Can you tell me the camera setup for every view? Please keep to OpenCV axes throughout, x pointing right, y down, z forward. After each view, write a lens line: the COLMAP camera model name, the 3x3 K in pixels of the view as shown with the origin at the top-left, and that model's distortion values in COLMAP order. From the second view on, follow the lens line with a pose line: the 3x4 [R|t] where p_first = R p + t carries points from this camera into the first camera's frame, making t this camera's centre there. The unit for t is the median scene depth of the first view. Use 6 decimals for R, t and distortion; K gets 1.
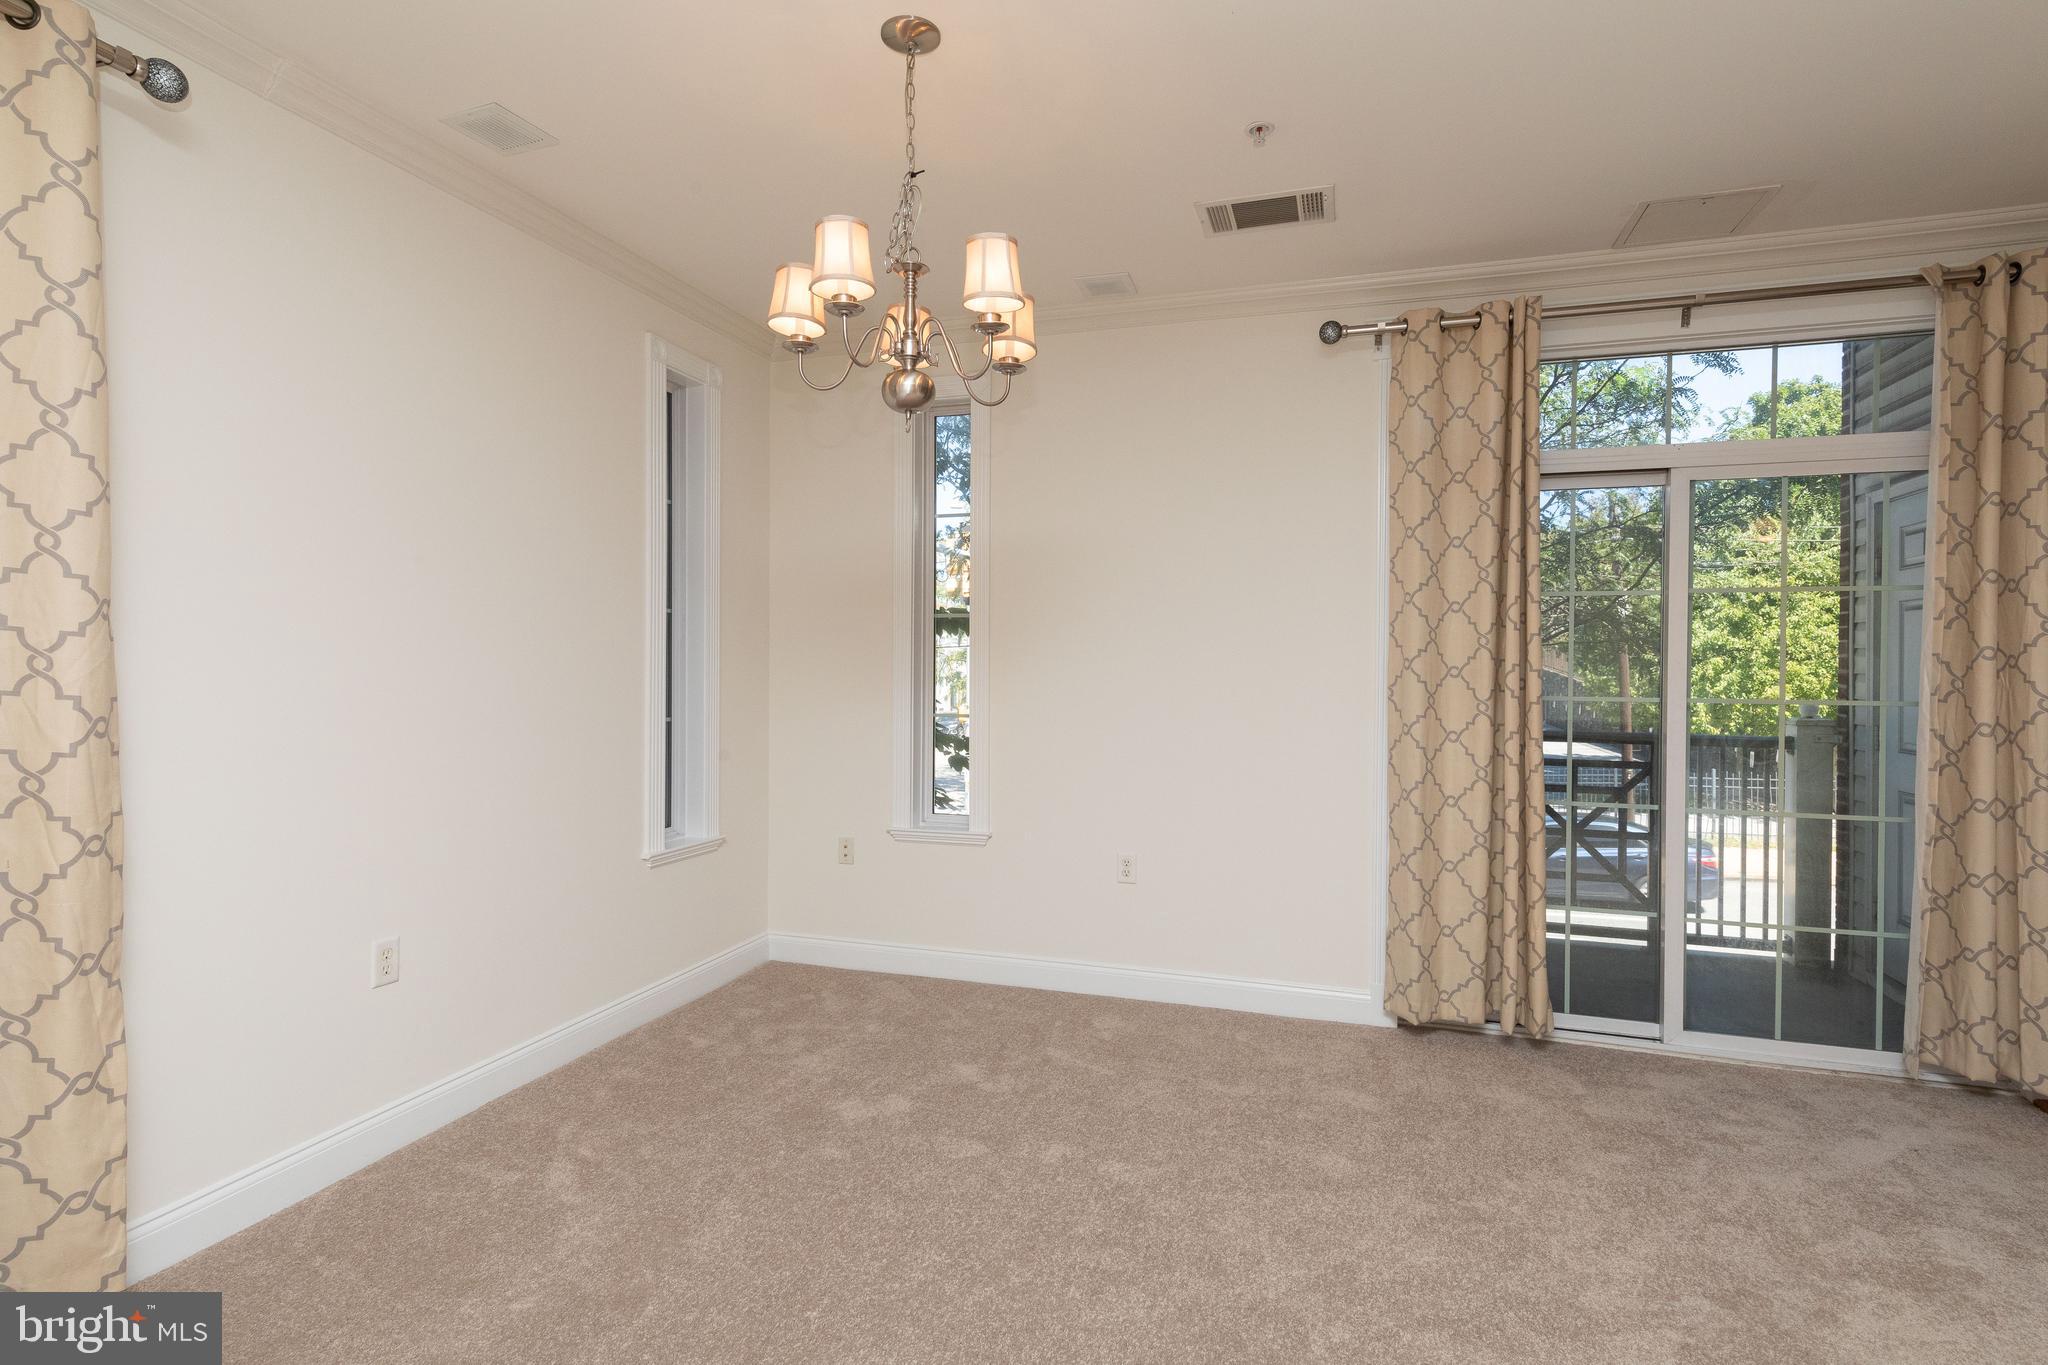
lens RADIAL K [[983.2, 0, 1029.9], [0, 983.2, 679.7], [0, 0, 1]] dist [0.007807, -0.002154]
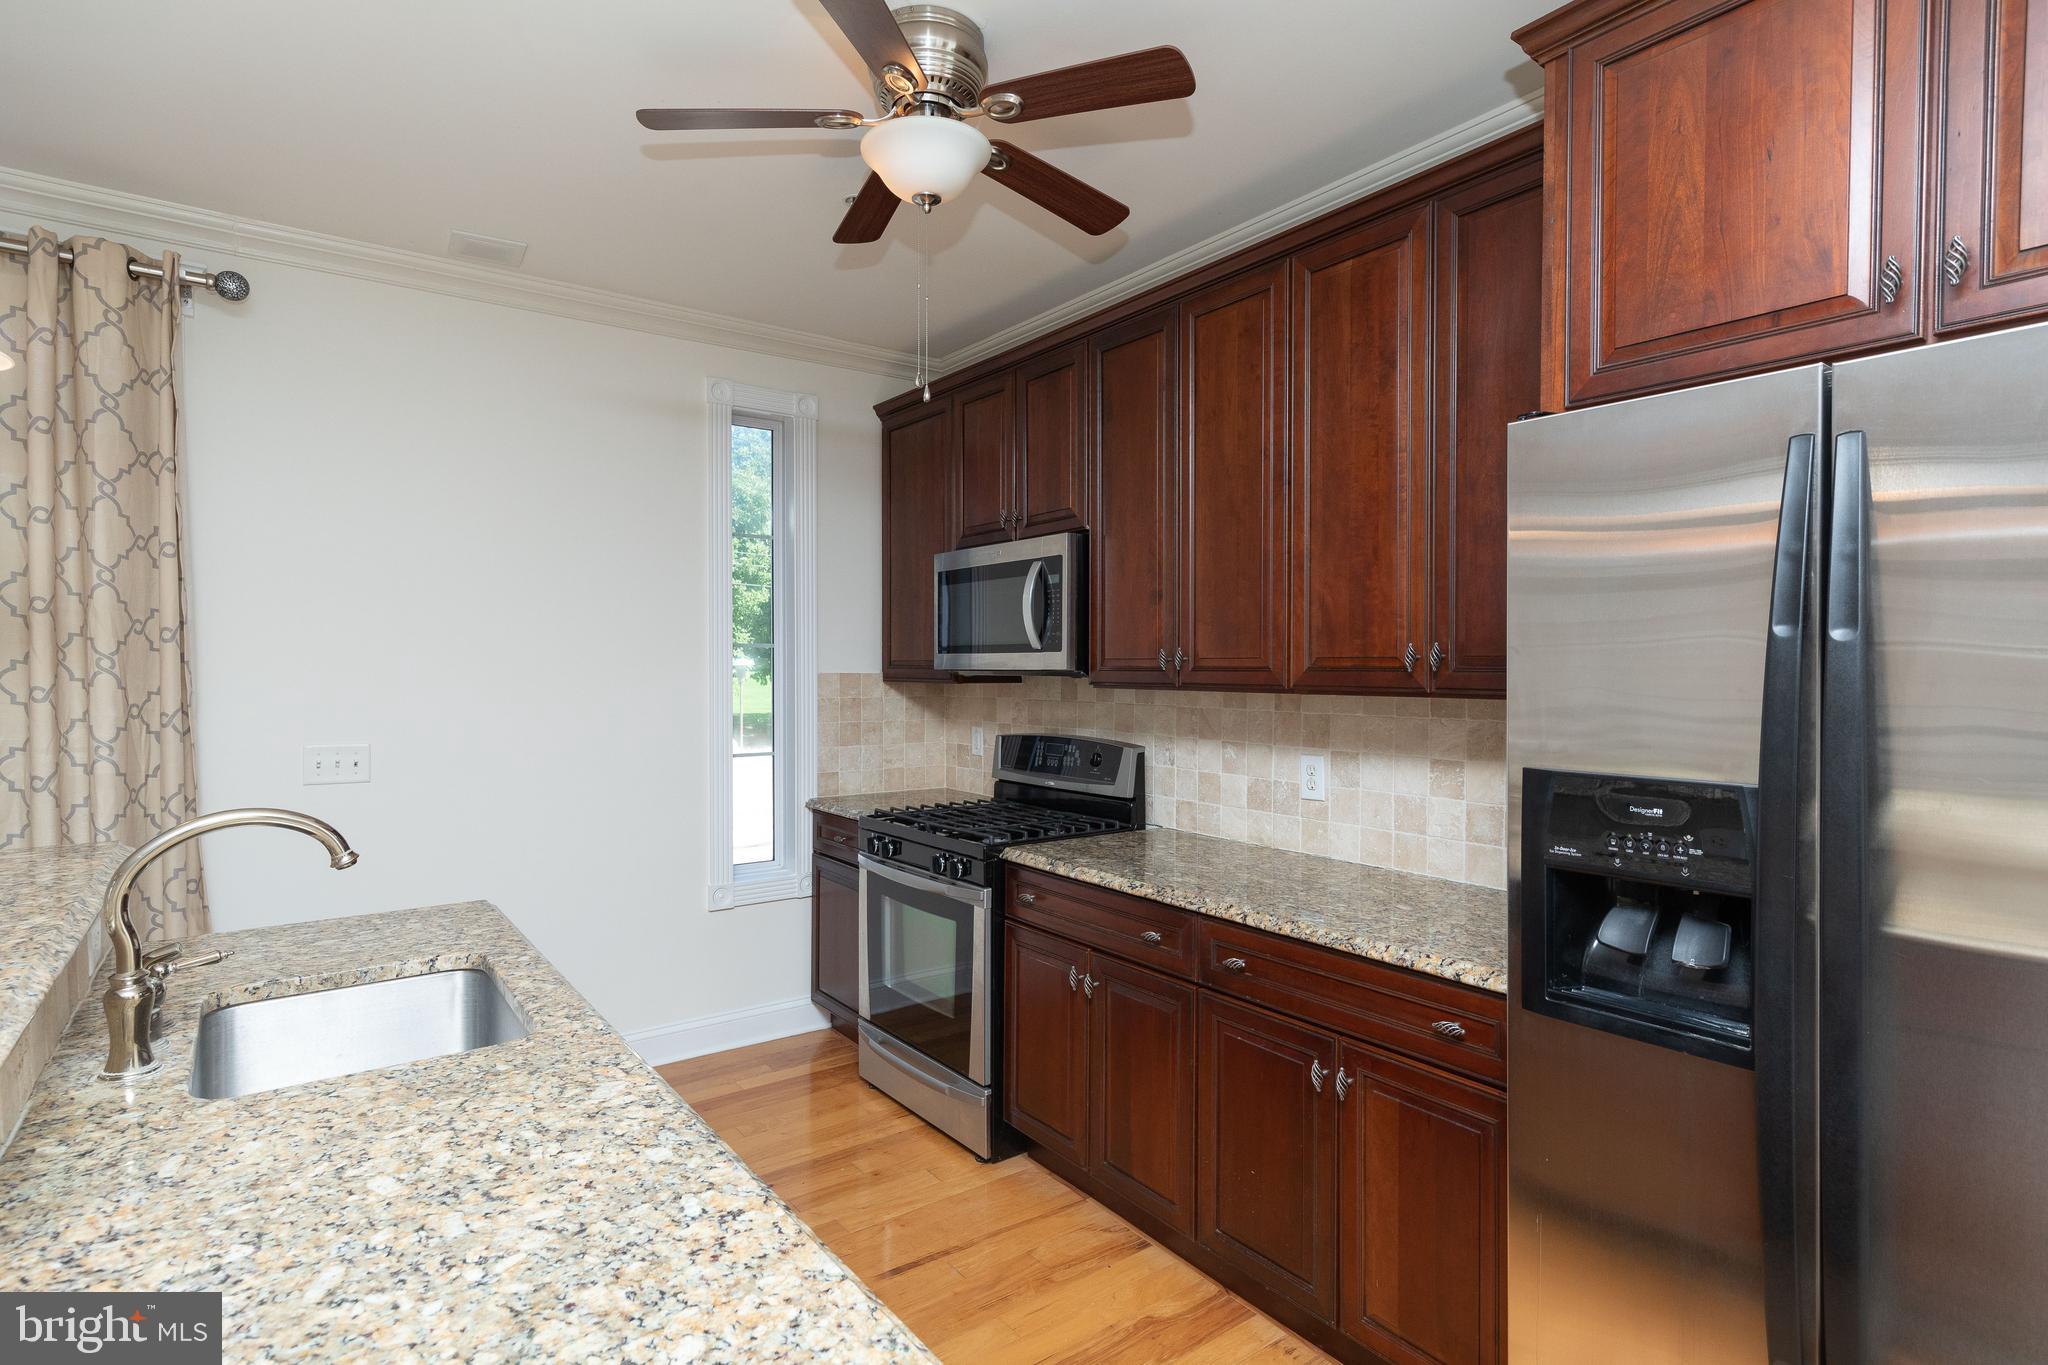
lens RADIAL K [[1034.3, 0, 1030.0], [0, 1034.3, 685.2], [0, 0, 1]] dist [0.005397, 0.000319]
pose [[0.583232, -0.021788, 0.812013, 0.726812], [0.011556, 0.999762, 0.018525, -0.042184], [-0.812223, -0.001420, 0.583345, -0.219361]]
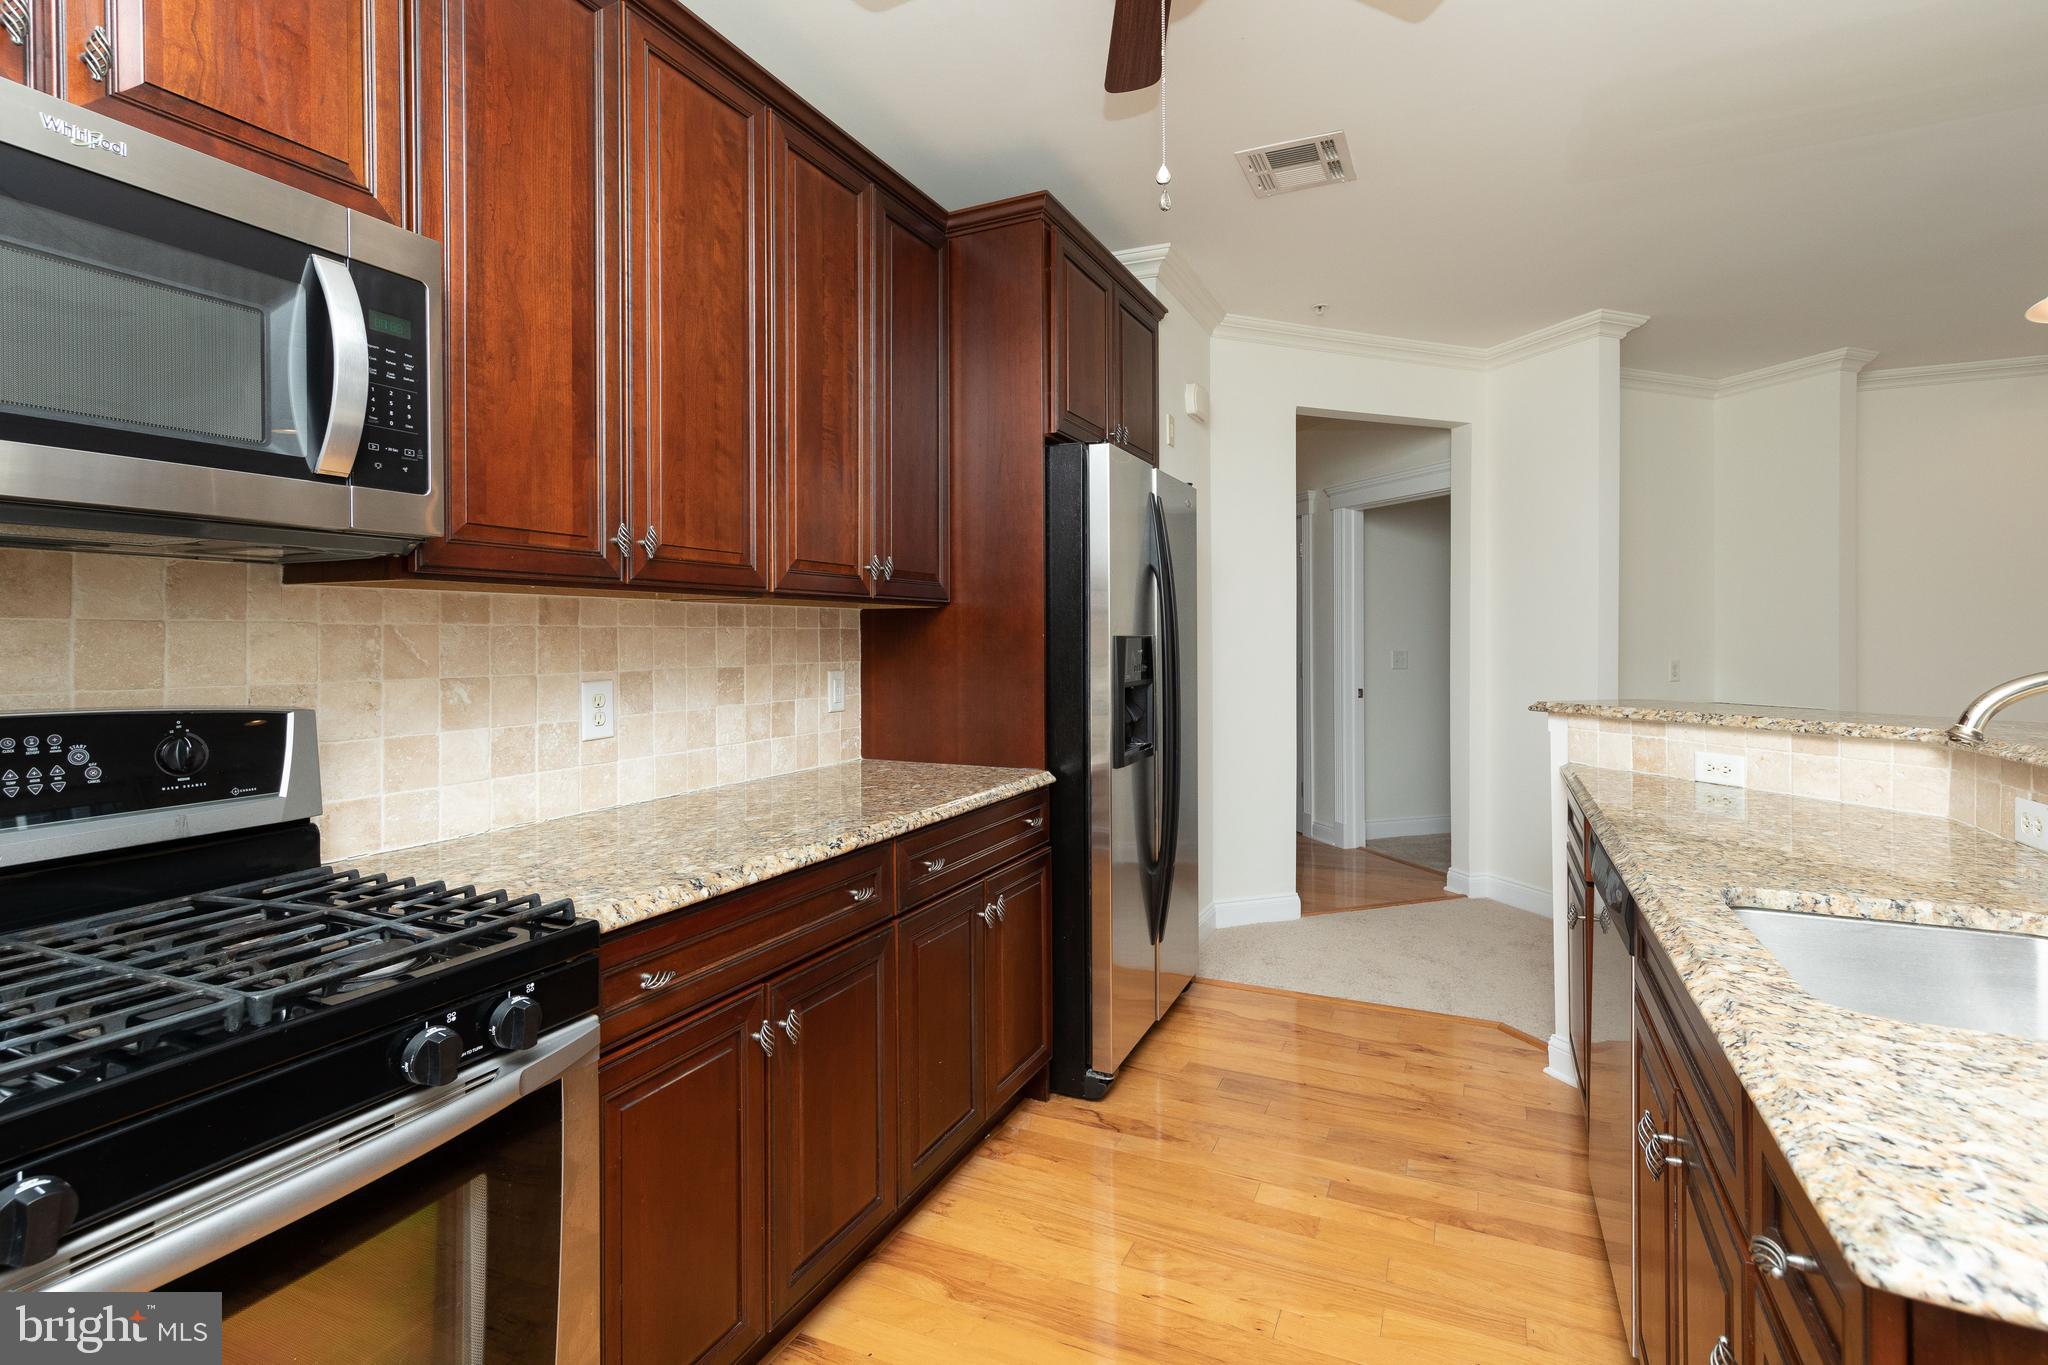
lens RADIAL K [[950.1, 0, 1078.2], [0, 950.1, 638.2], [0, 0, 1]] dist [0.008282, -0.000603]
pose [[-0.994856, -0.002291, 0.101269, 1.255824], [-0.000945, 0.999911, 0.013332, 0.004165], [-0.101290, 0.013168, -0.994770, 0.783342]]
